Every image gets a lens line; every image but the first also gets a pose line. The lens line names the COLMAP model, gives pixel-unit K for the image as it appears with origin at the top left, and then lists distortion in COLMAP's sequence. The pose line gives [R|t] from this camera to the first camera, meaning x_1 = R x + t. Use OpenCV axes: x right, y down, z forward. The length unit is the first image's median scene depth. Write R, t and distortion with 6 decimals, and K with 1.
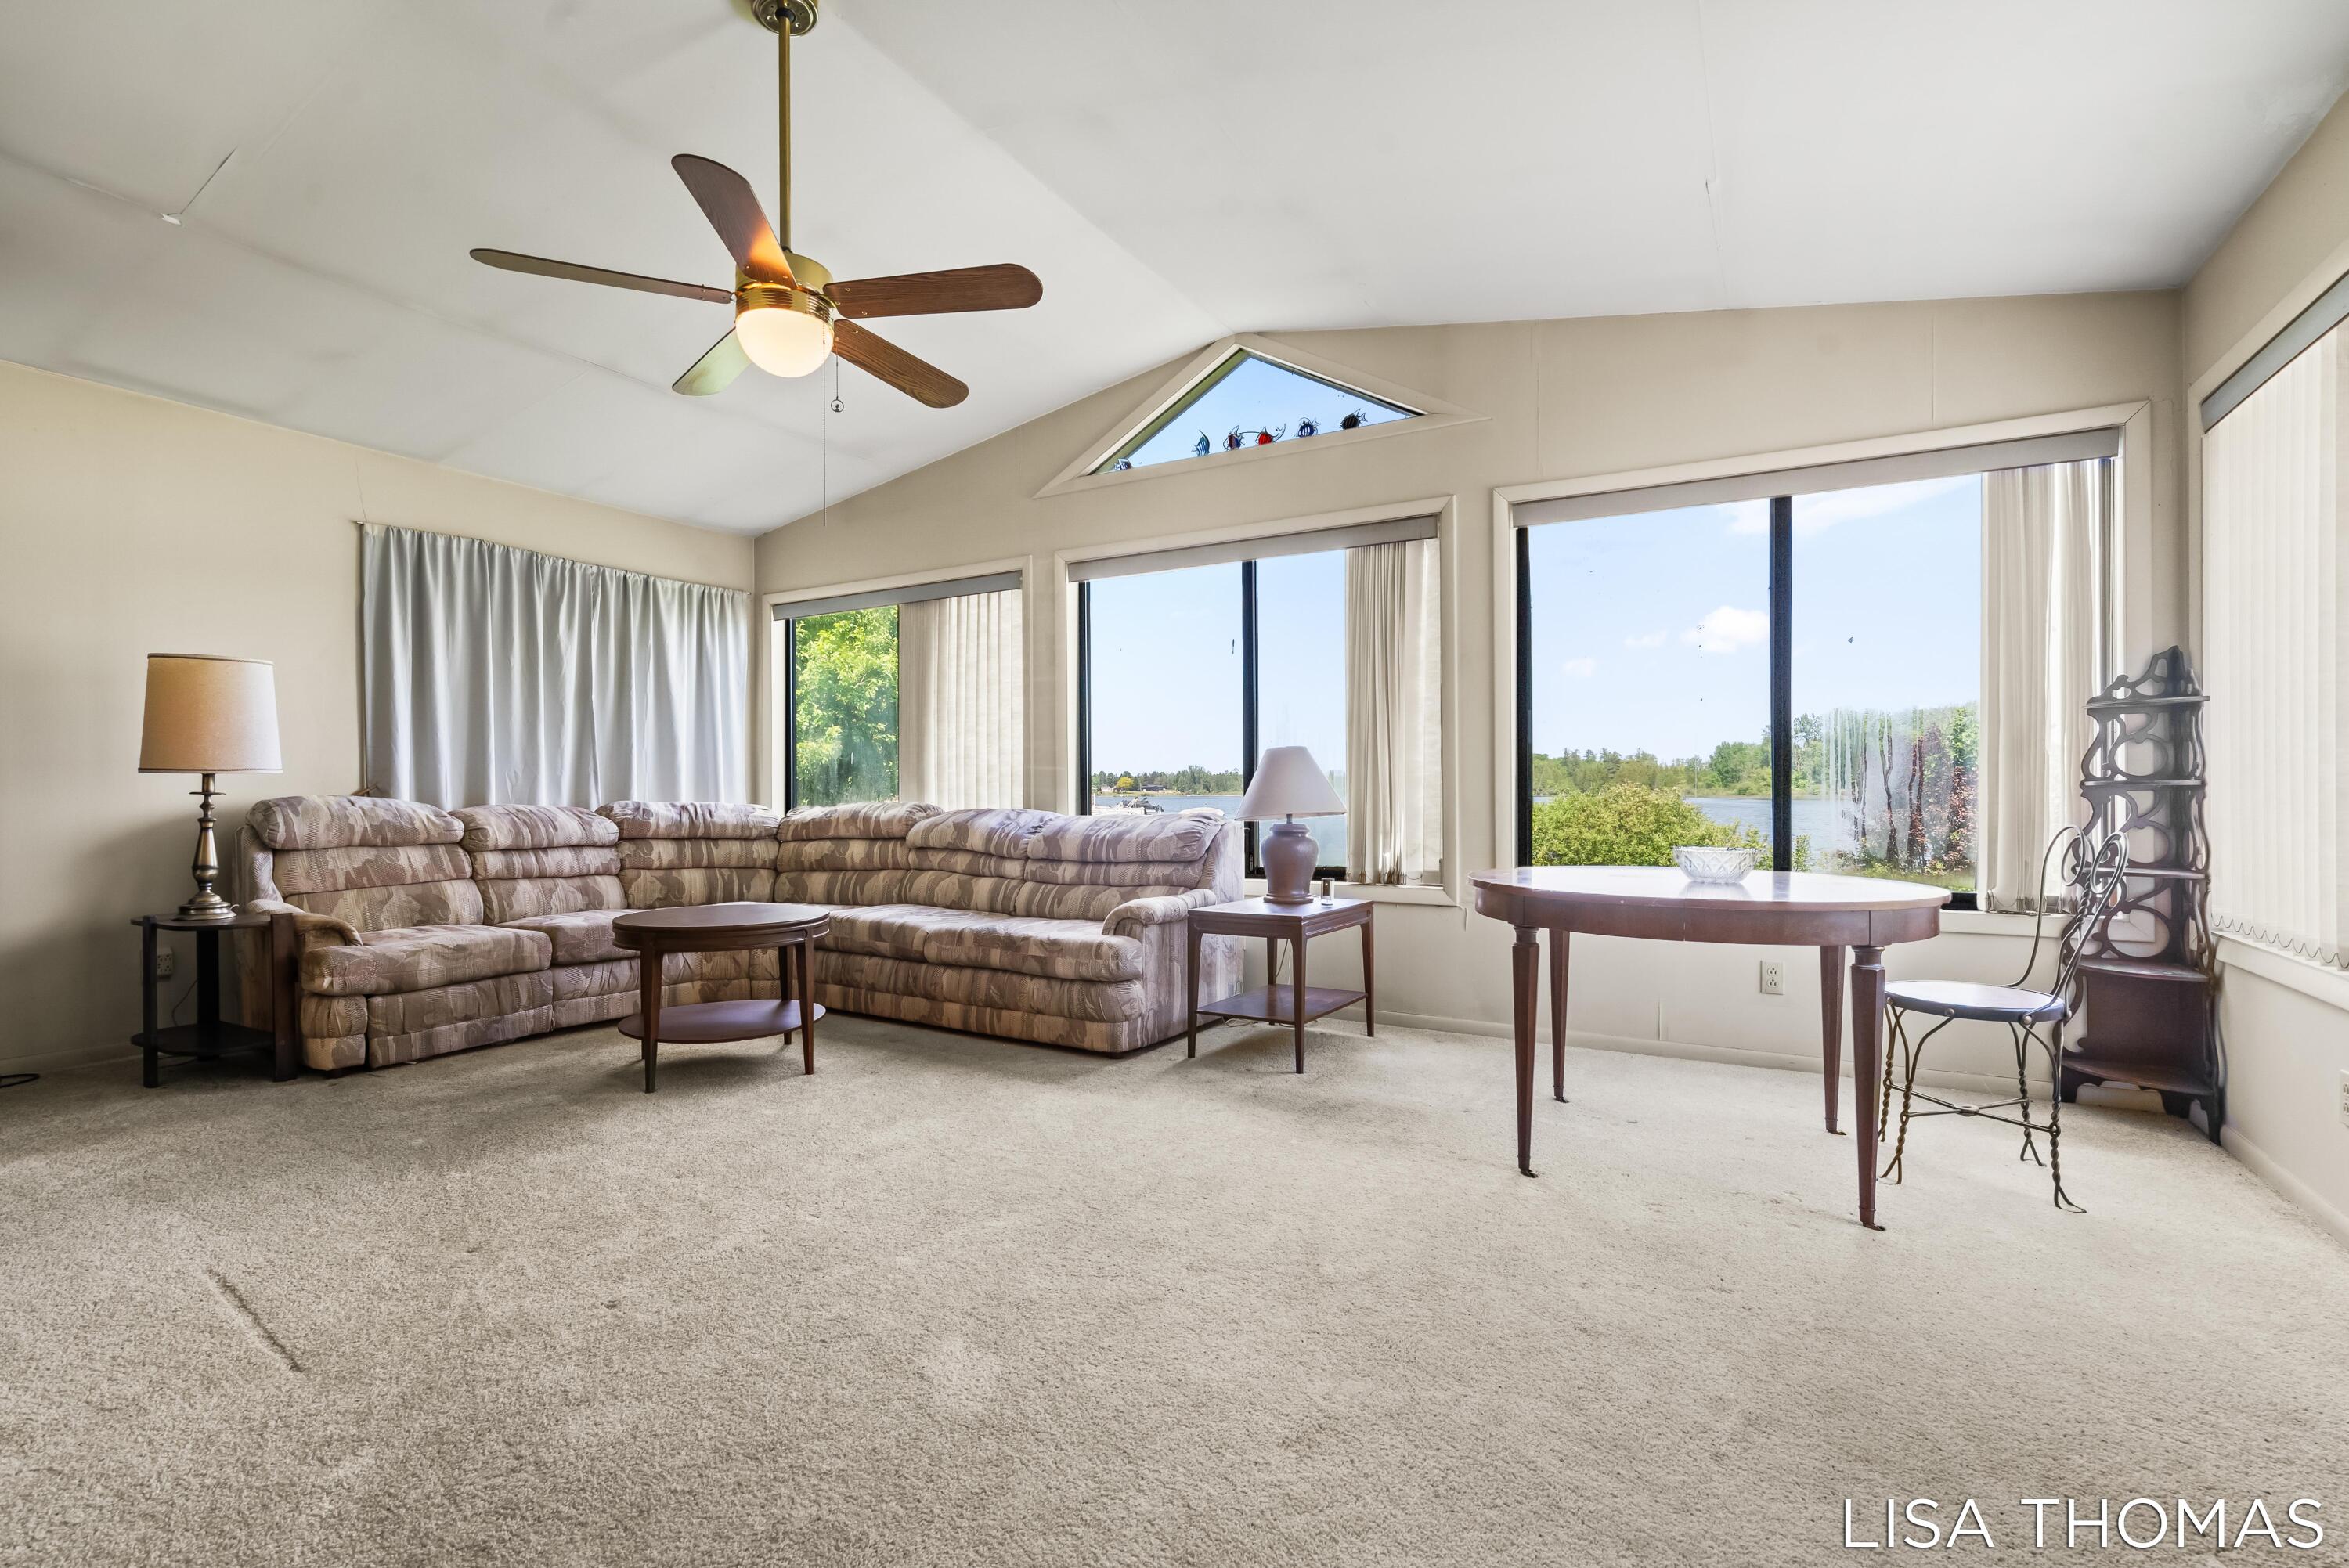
lens RADIAL K [[1055.1, 0, 1166.6], [0, 1055.1, 794.8], [0, 0, 1]] dist [-0.003266, -0.000105]
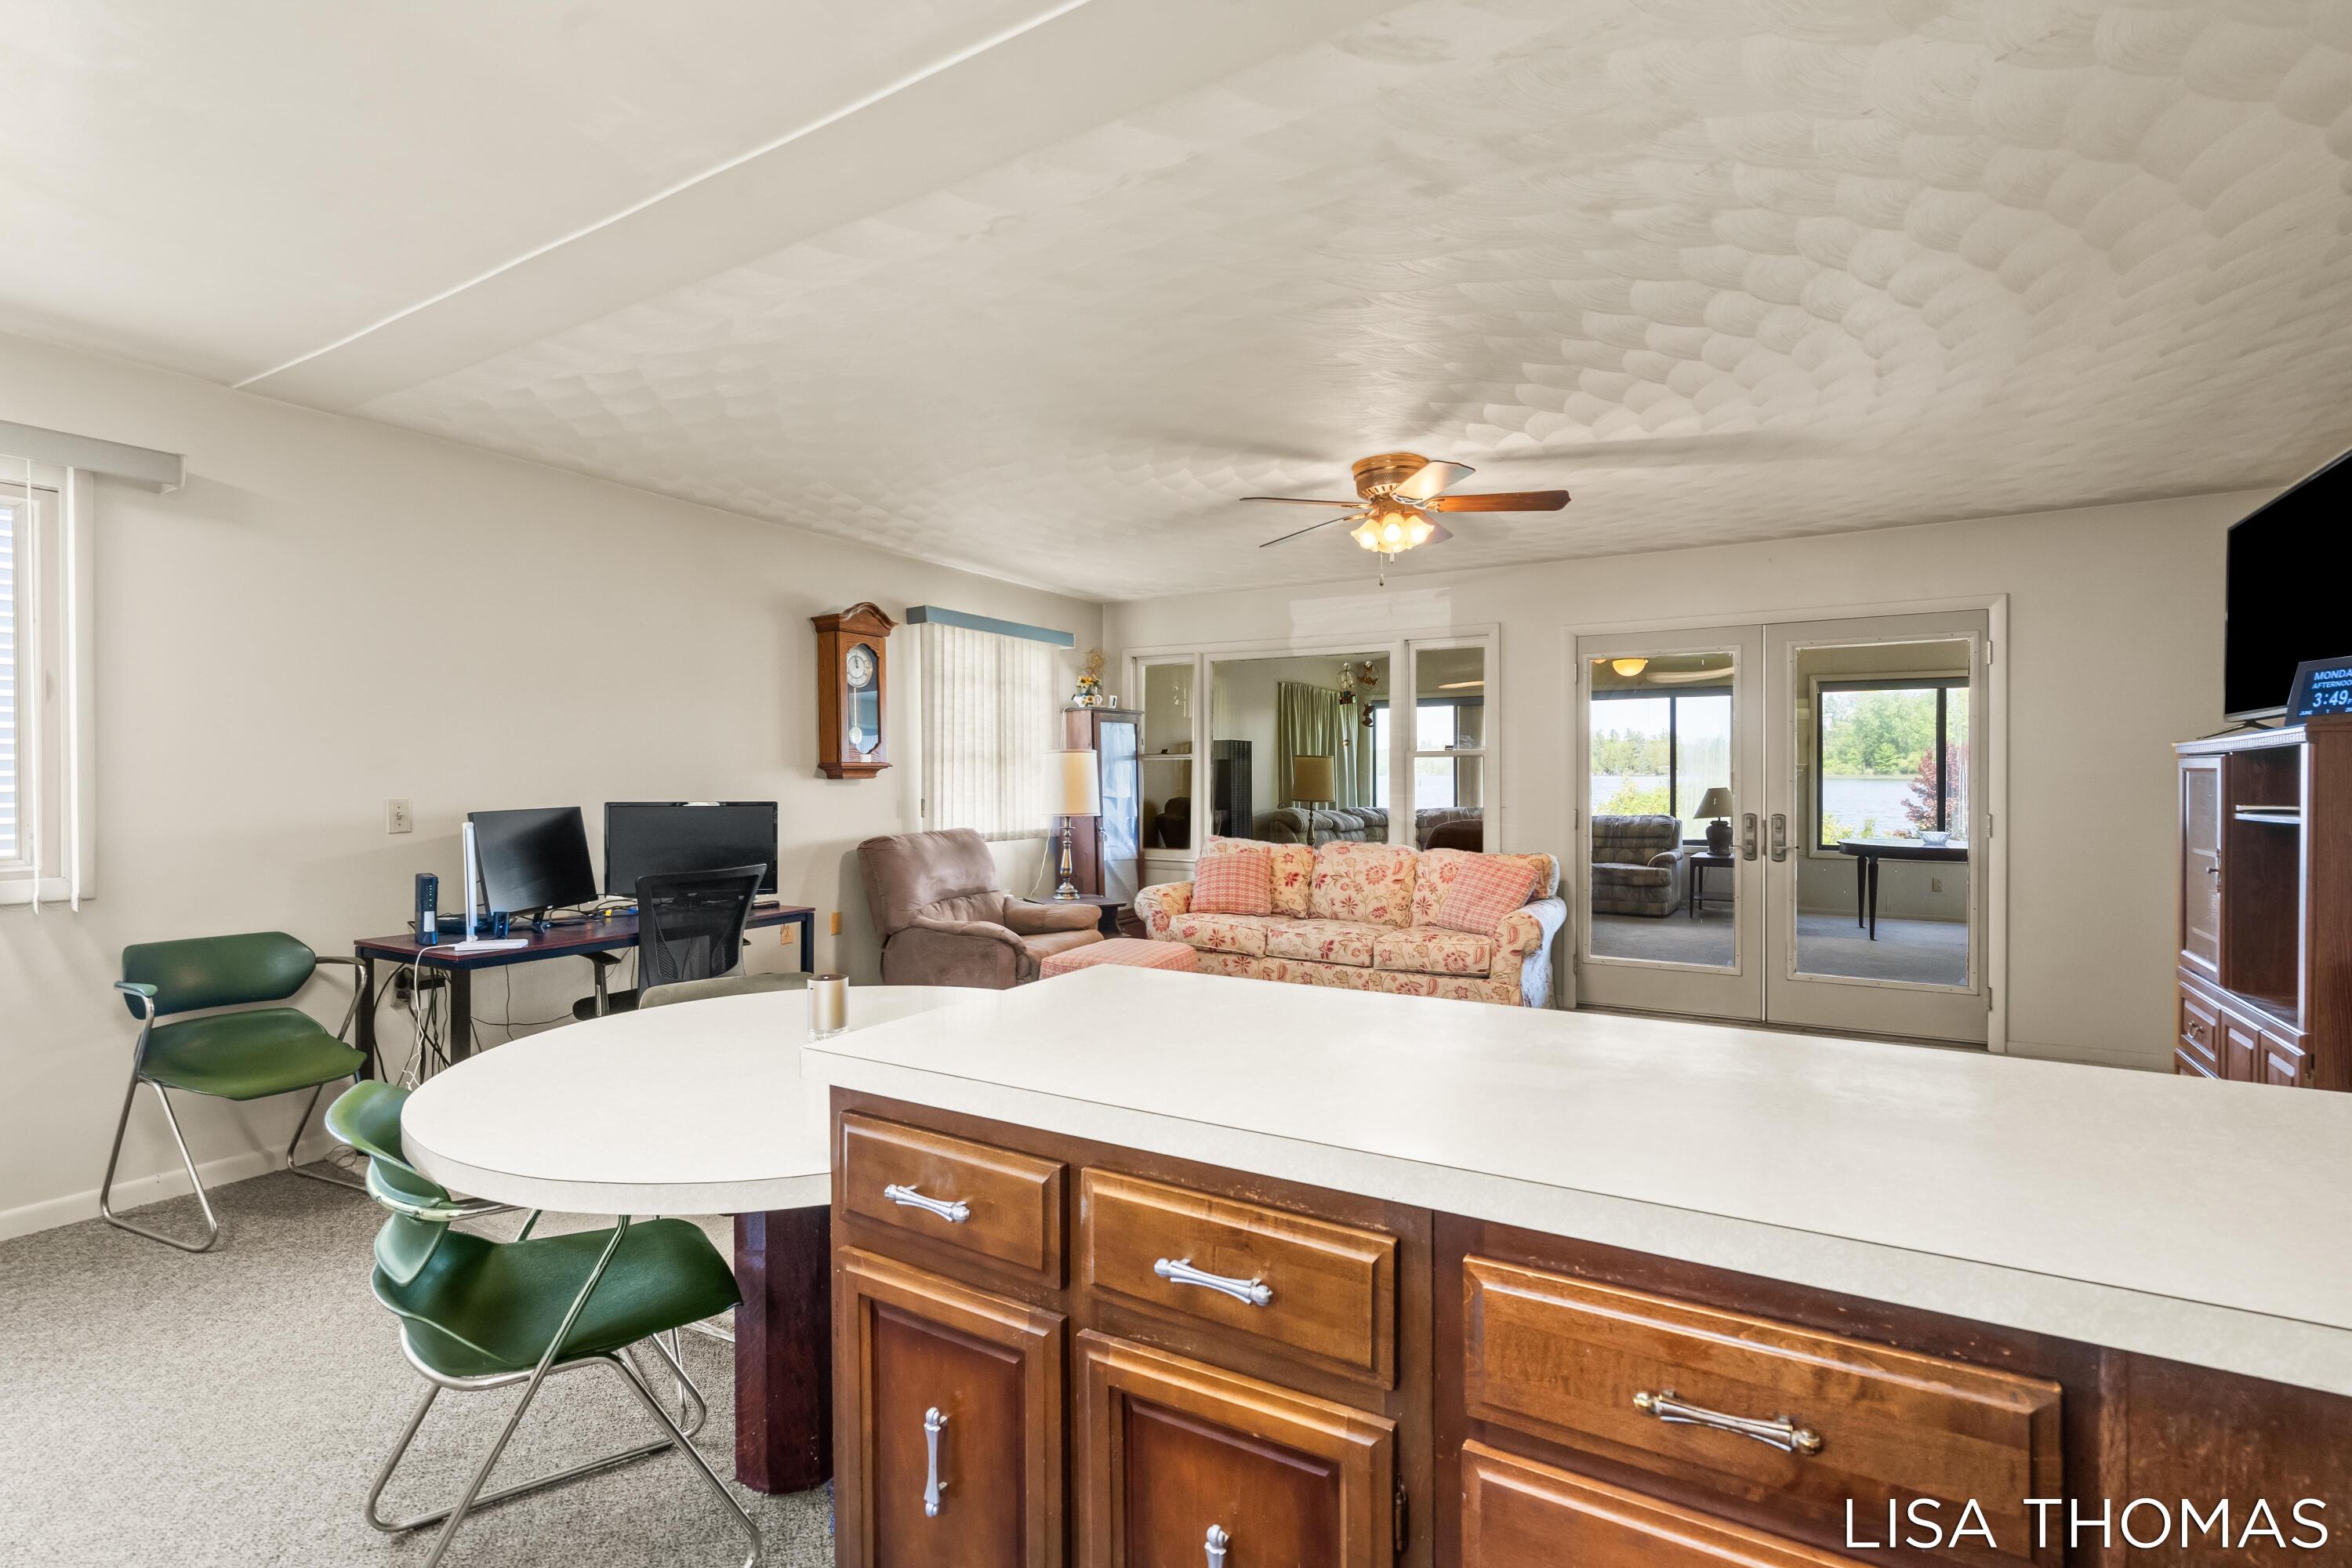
lens RADIAL K [[1067.8, 0, 1180.7], [0, 1067.8, 778.3], [0, 0, 1]] dist [0.000728, 0.000436]
pose [[0.999990, 0.002233, -0.003858, -0.924063], [-0.002219, 0.999991, 0.003624, -0.063202], [0.003866, -0.003616, 0.999986, -1.185605]]
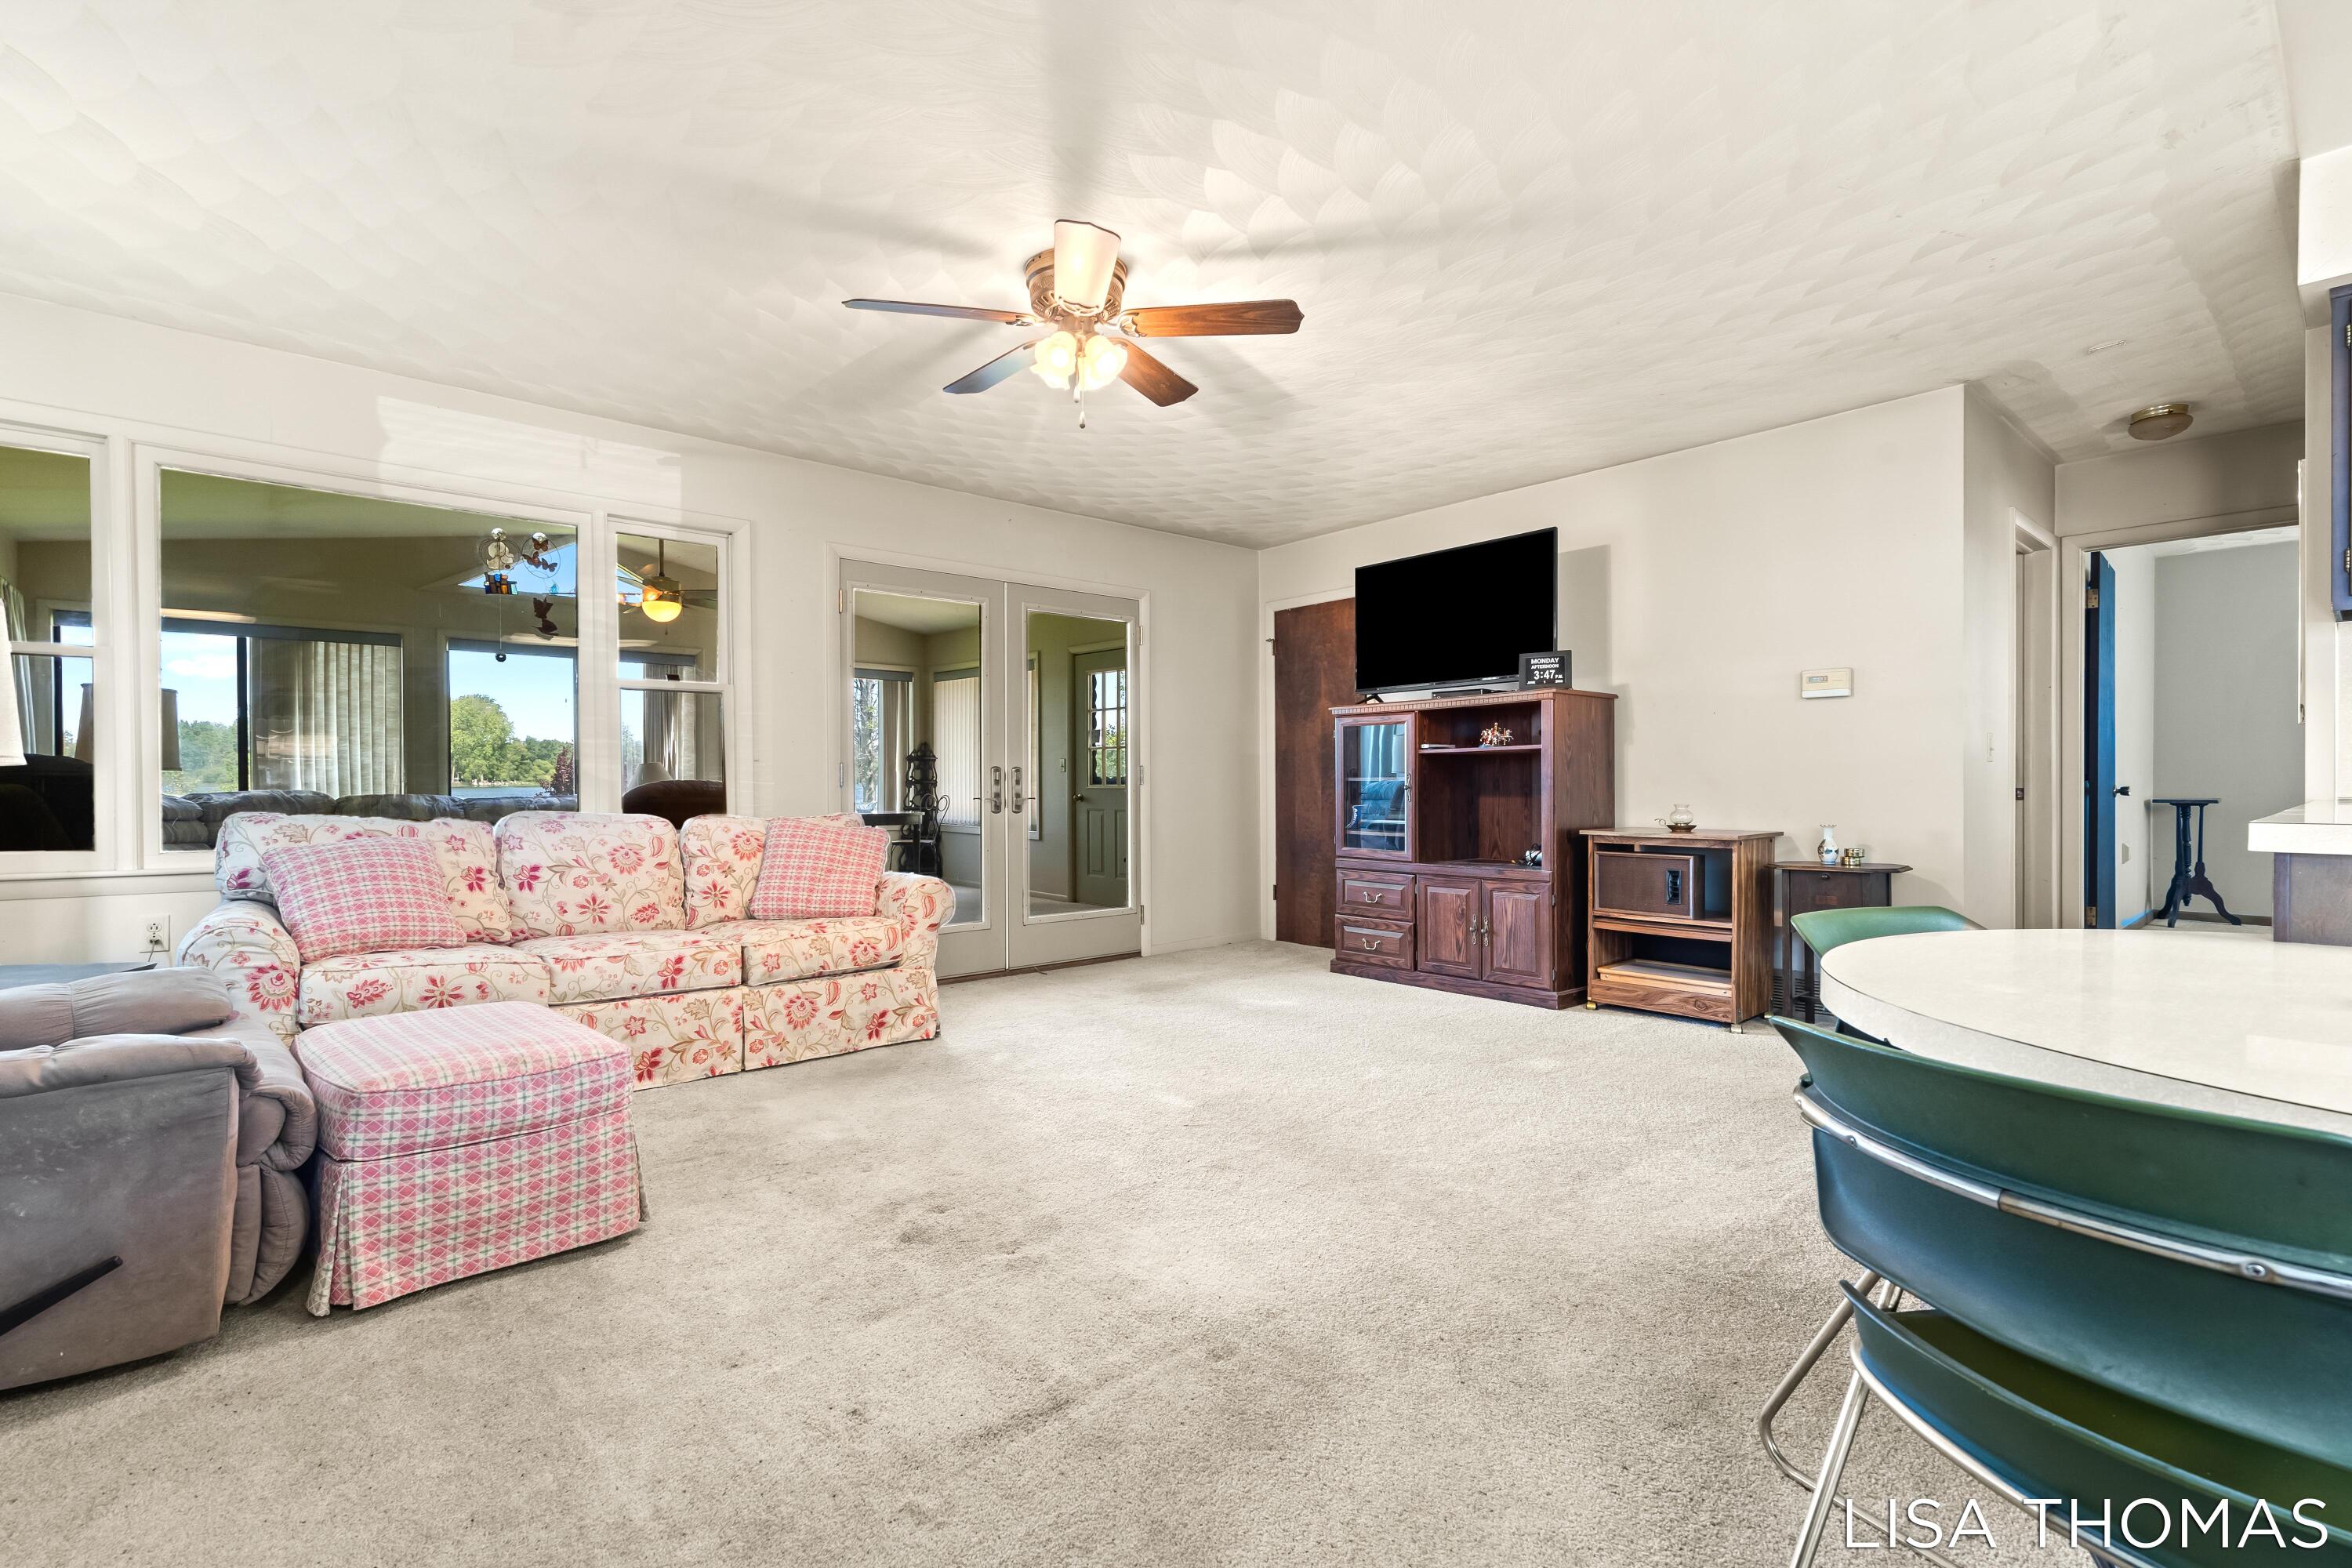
lens RADIAL K [[1056.5, 0, 1168.1], [0, 1056.5, 794.8], [0, 0, 1]] dist [-0.003266, -0.000105]
pose [[0.321250, -0.007239, 0.946967, -1.353729], [-0.002160, 0.999963, 0.008377, -0.001170], [-0.946992, -0.004737, 0.321223, -0.570757]]
